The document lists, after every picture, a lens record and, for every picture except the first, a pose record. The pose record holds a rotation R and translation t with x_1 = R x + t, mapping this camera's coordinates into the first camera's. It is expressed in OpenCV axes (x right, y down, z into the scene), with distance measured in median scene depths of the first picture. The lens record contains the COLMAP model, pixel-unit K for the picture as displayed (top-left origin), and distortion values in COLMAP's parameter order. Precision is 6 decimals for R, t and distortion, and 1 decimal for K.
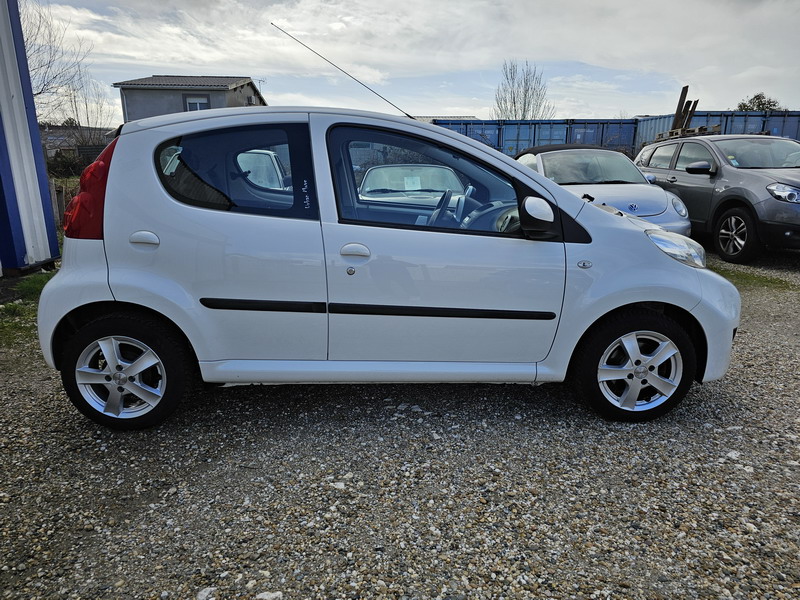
lens RADIAL K [[536.9, 0, 394.6], [0, 536.9, 292.4], [0, 0, 1]] dist [0.036176, -0.021353]
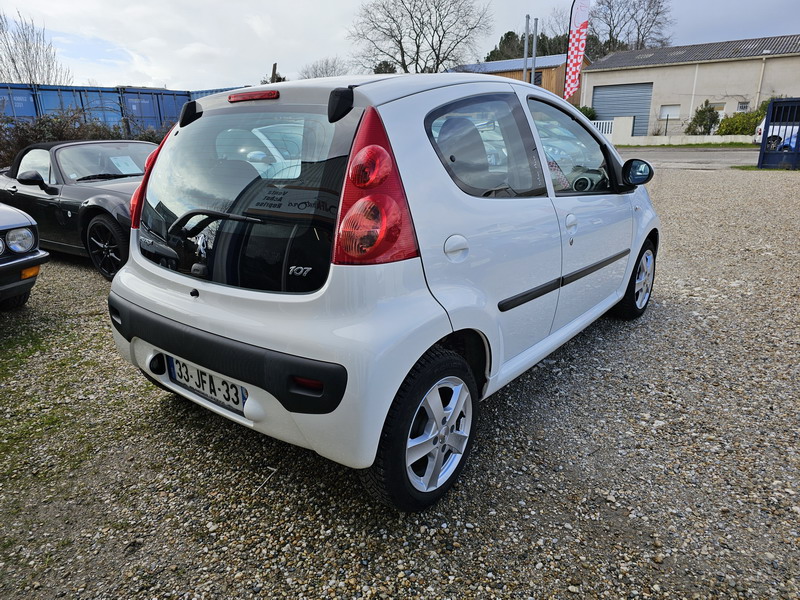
lens RADIAL K [[536.9, 0, 402.0], [0, 536.9, 317.7], [0, 0, 1]] dist [0.036176, -0.021353]
pose [[0.643268, -0.263035, 0.719040, -0.689480], [0.200595, 0.964229, 0.173272, -0.087886], [-0.738896, 0.032776, 0.673022, 0.365148]]
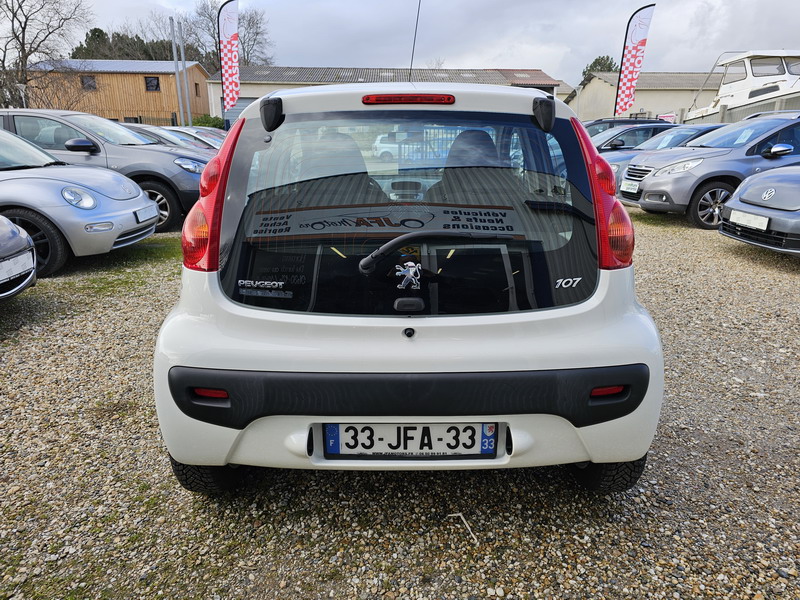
lens RADIAL K [[536.9, 0, 410.3], [0, 536.9, 310.3], [0, 0, 1]] dist [0.036176, -0.021353]
pose [[0.019904, -0.306897, 0.951535, -0.878507], [0.234322, 0.926648, 0.293968, -0.233477], [-0.971955, 0.217114, 0.090357, 0.937405]]
